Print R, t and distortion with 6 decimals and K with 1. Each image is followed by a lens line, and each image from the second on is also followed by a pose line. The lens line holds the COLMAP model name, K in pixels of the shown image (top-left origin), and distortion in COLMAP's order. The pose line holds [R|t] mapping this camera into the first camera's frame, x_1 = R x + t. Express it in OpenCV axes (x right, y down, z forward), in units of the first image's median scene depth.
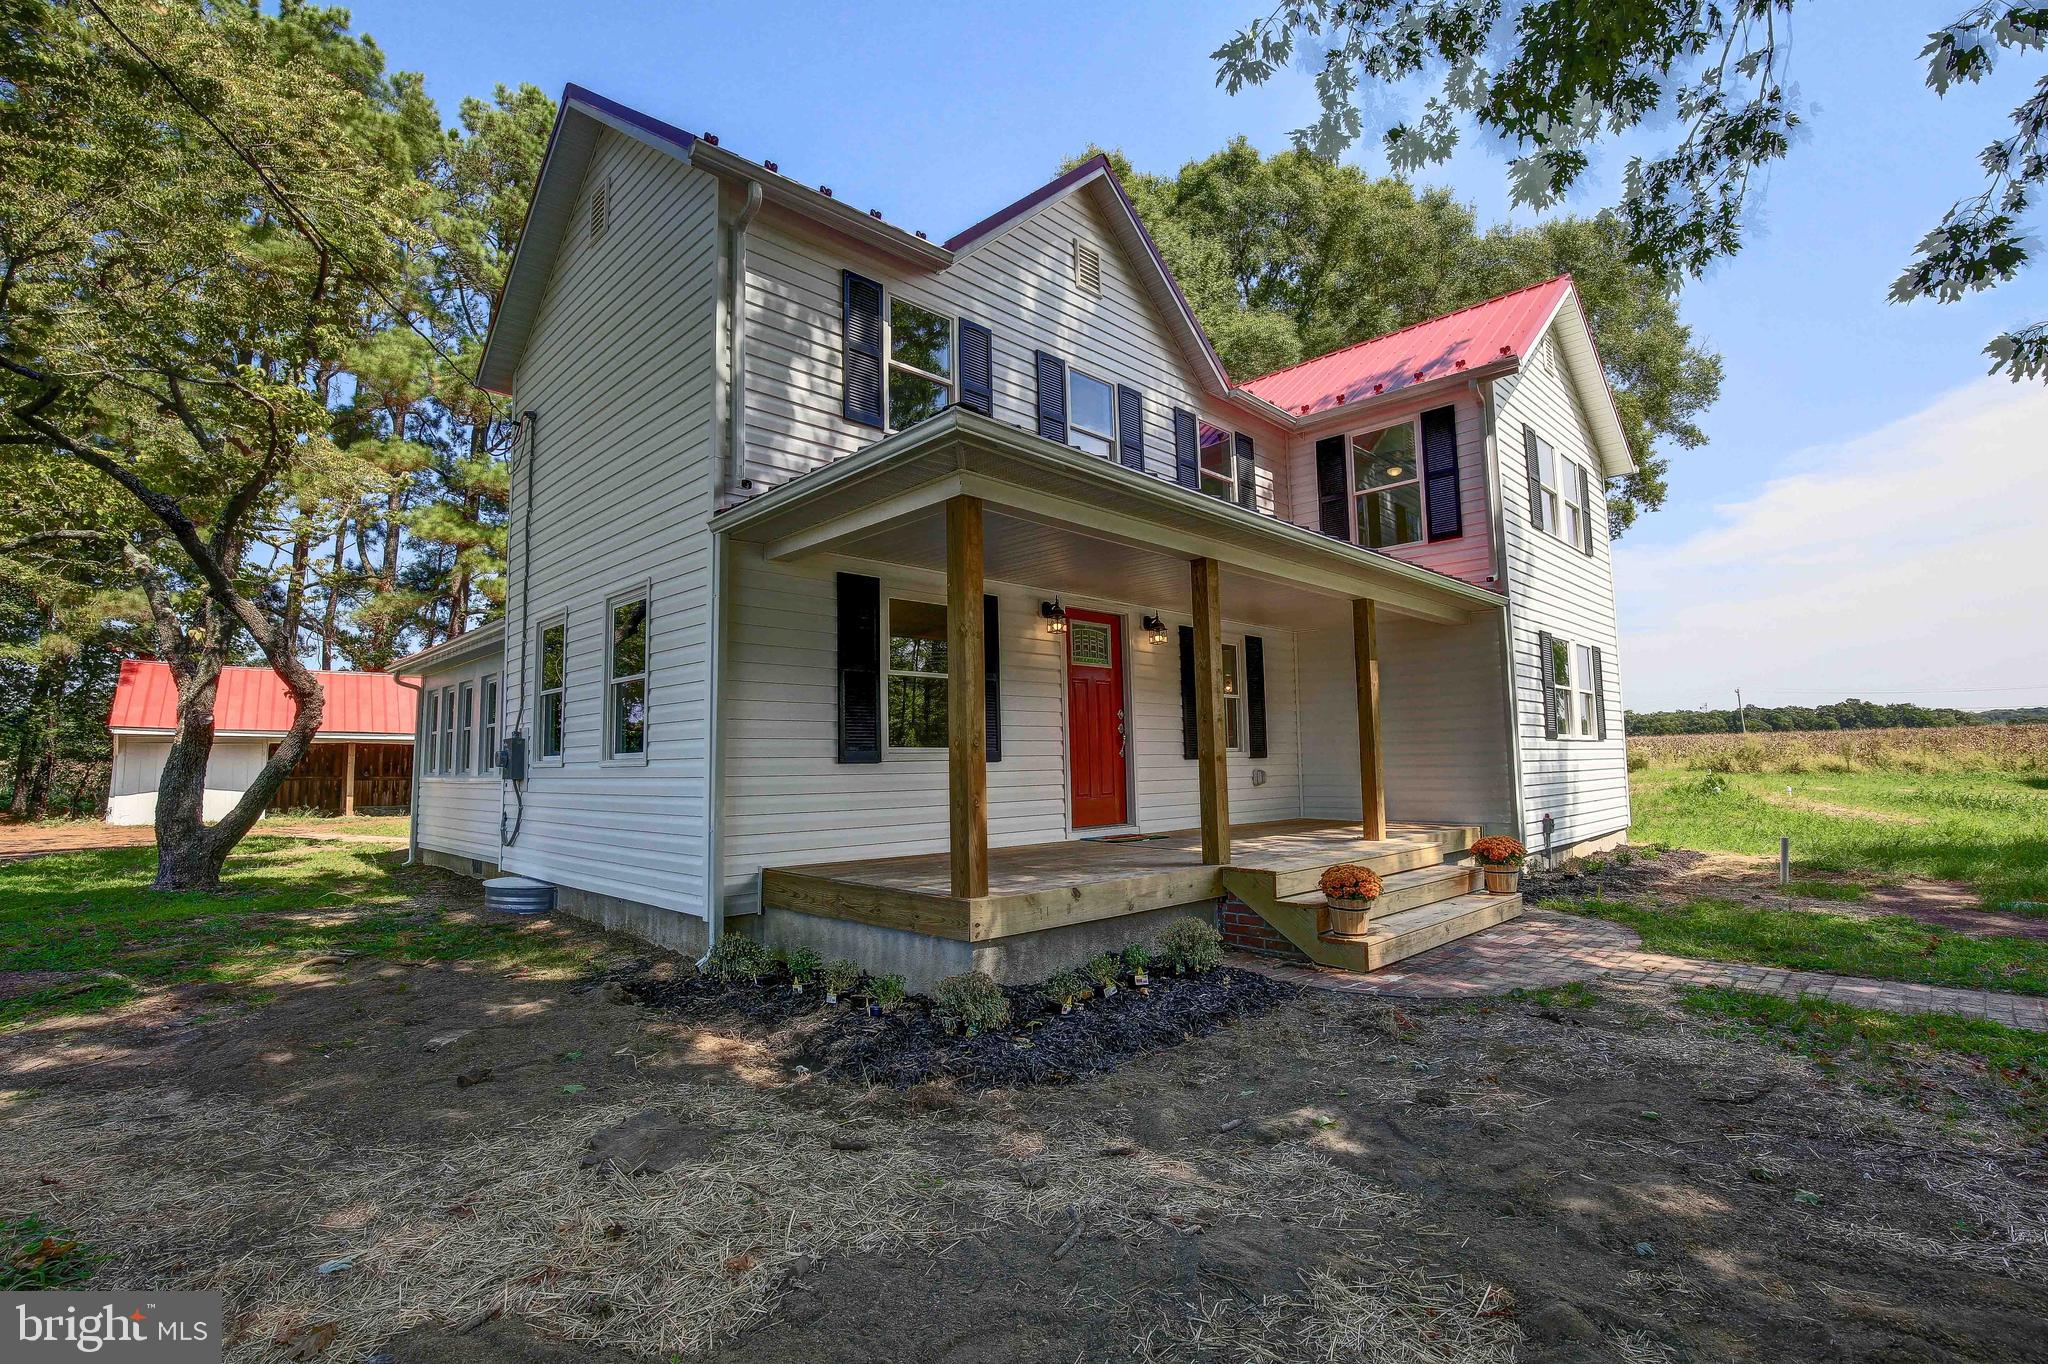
lens RADIAL K [[947.6, 0, 1017.0], [0, 947.6, 678.8], [0, 0, 1]] dist [-0.028104, 0.000441]
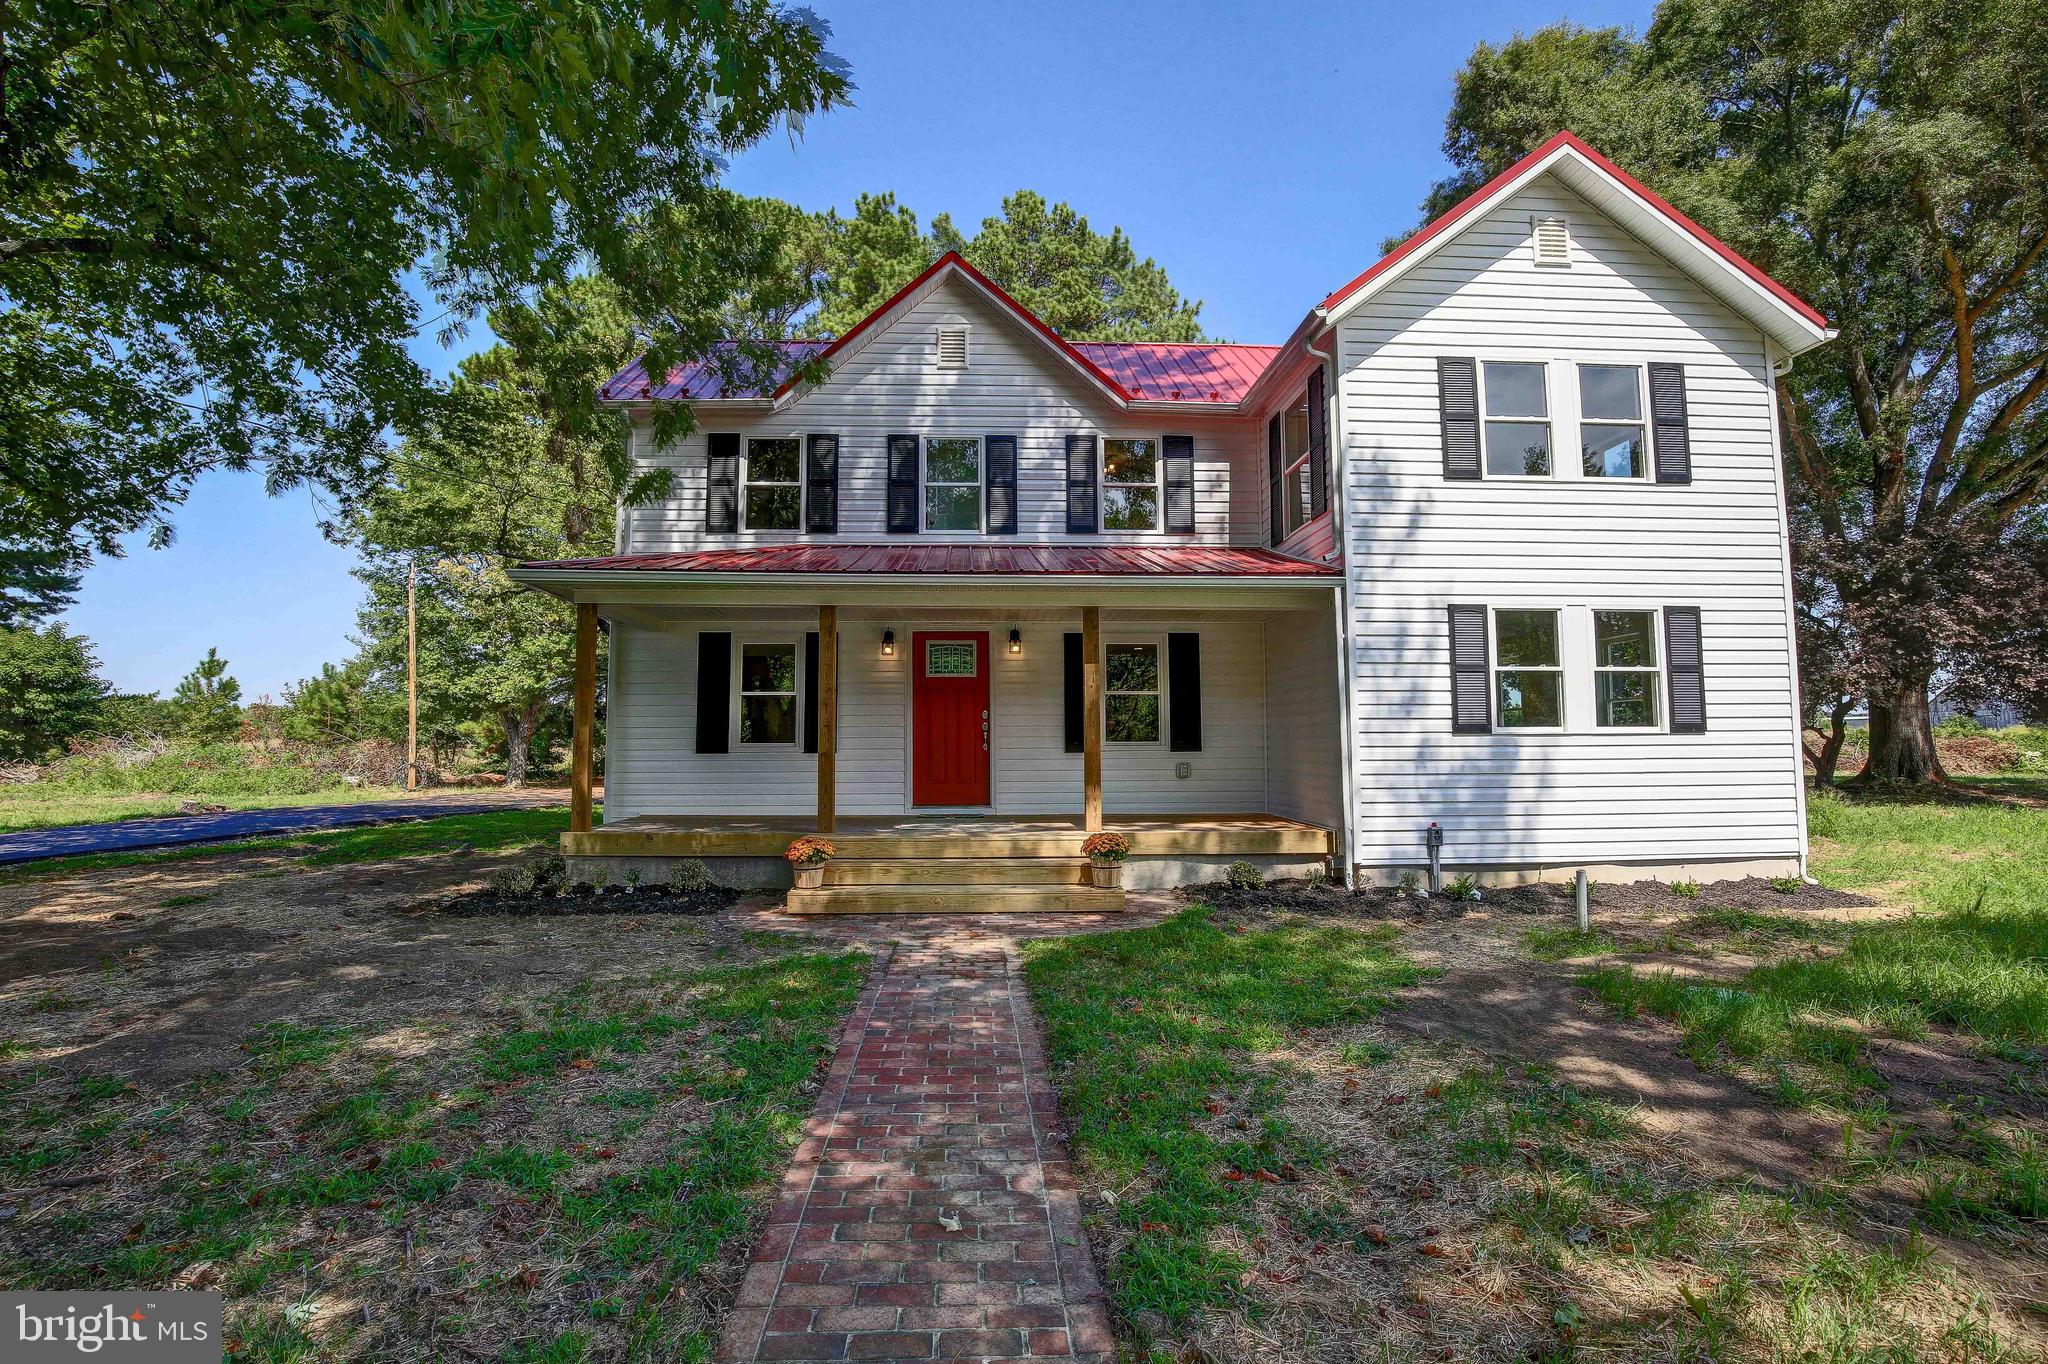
lens RADIAL K [[947.6, 0, 1017.0], [0, 947.6, 678.8], [0, 0, 1]] dist [-0.028104, 0.000441]
pose [[0.743636, -0.036085, -0.667610, 0.972479], [0.052929, 0.998586, 0.004981, -0.011932], [0.666486, -0.039040, 0.744494, 0.141314]]
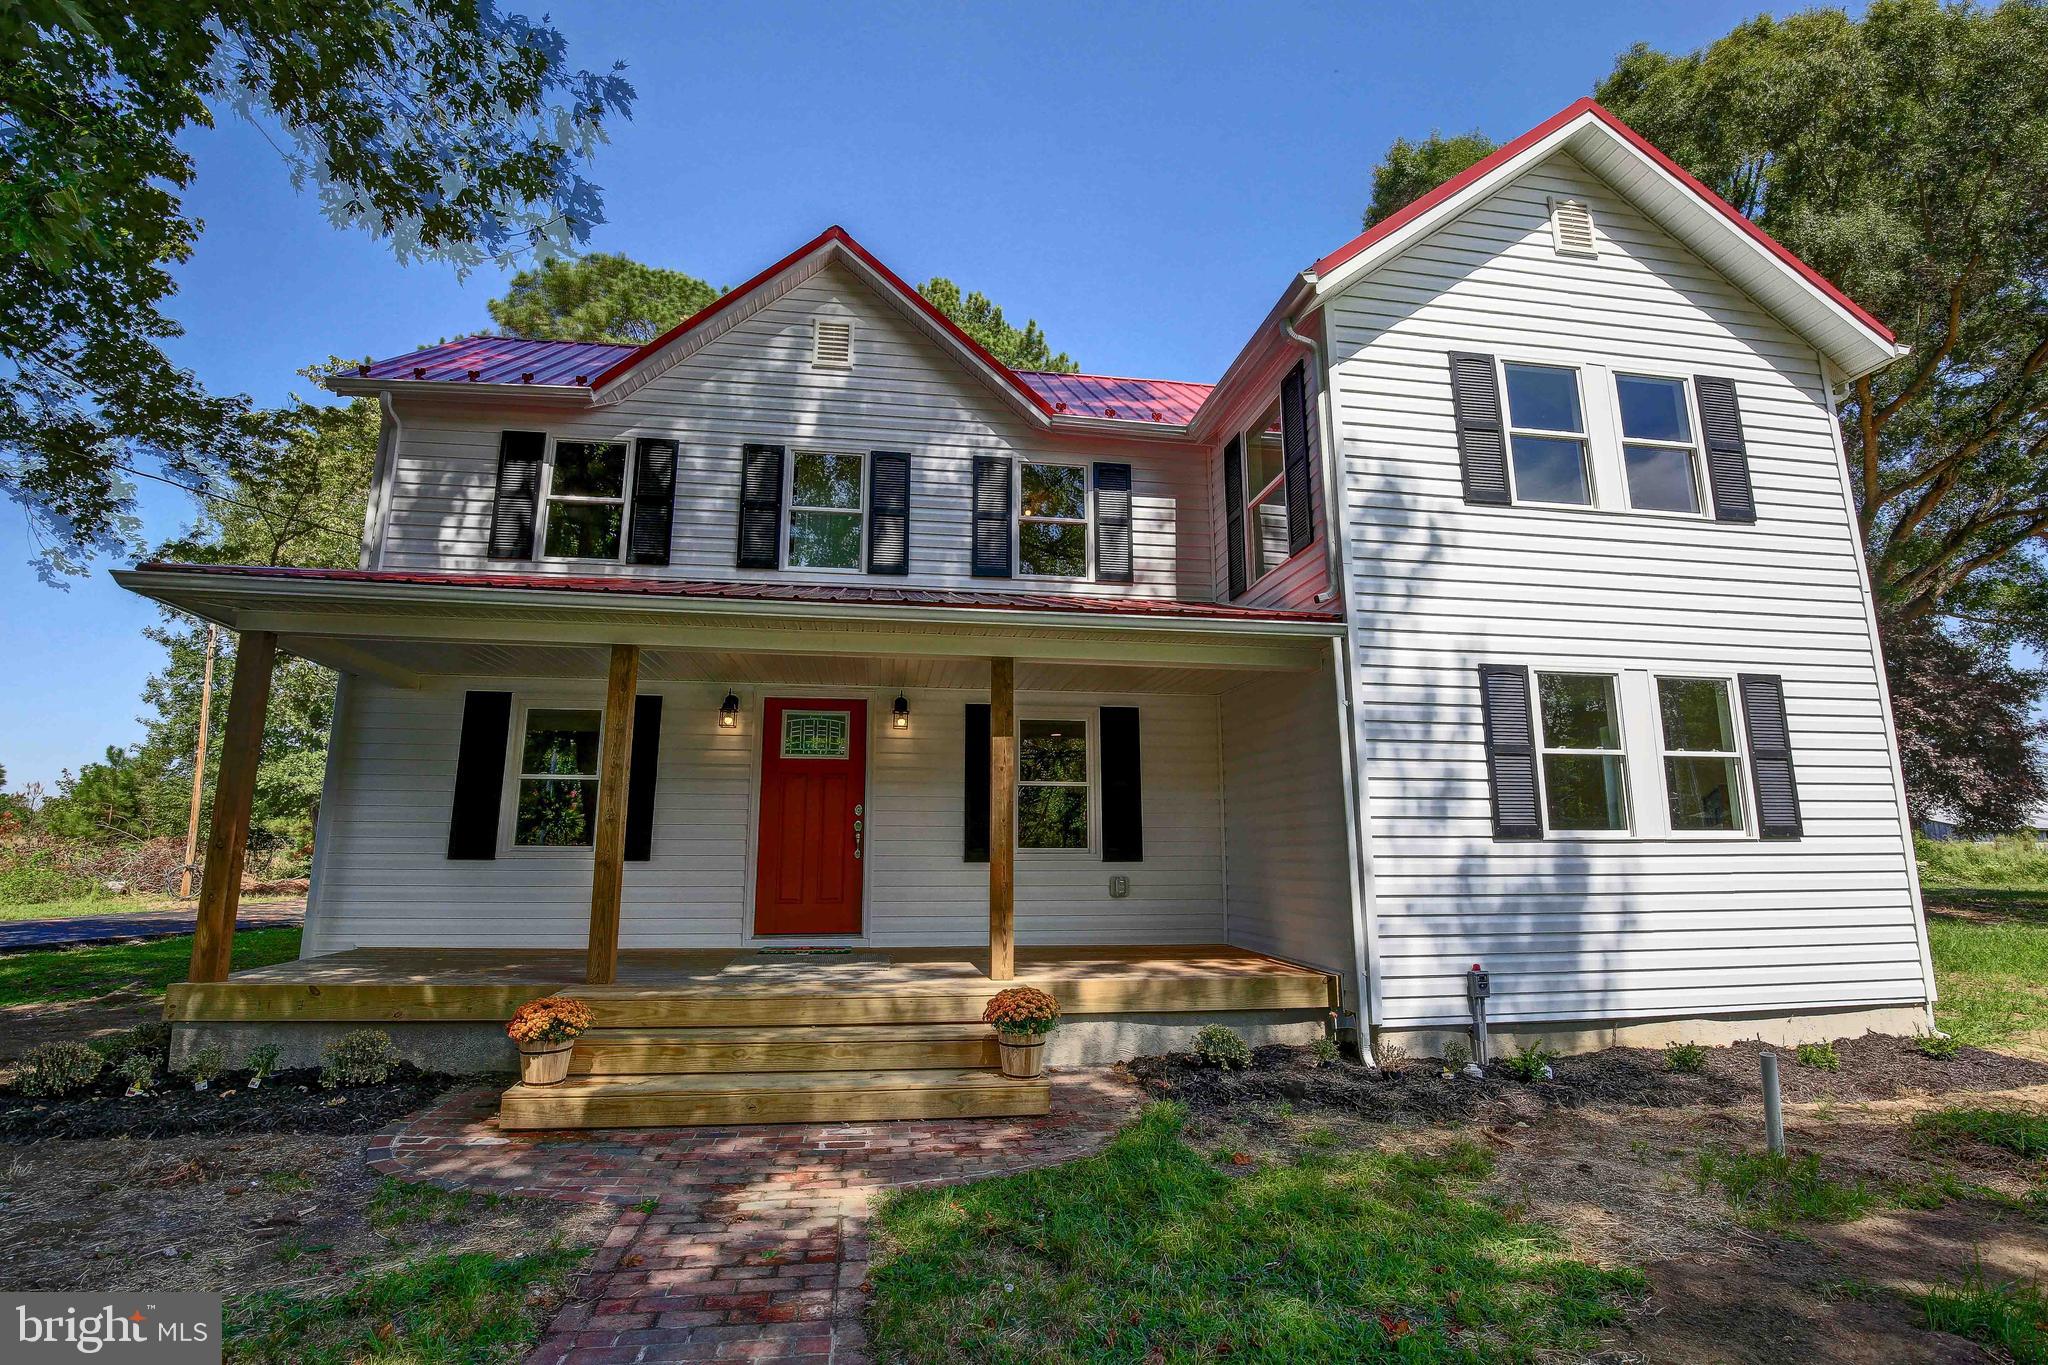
lens RADIAL K [[947.6, 0, 1017.0], [0, 947.6, 679.3], [0, 0, 1]] dist [-0.028104, 0.000441]
pose [[0.805996, -0.090976, -0.584888, 0.792272], [0.039681, 0.994200, -0.099960, 0.010033], [0.590589, 0.057359, 0.804931, 0.370967]]
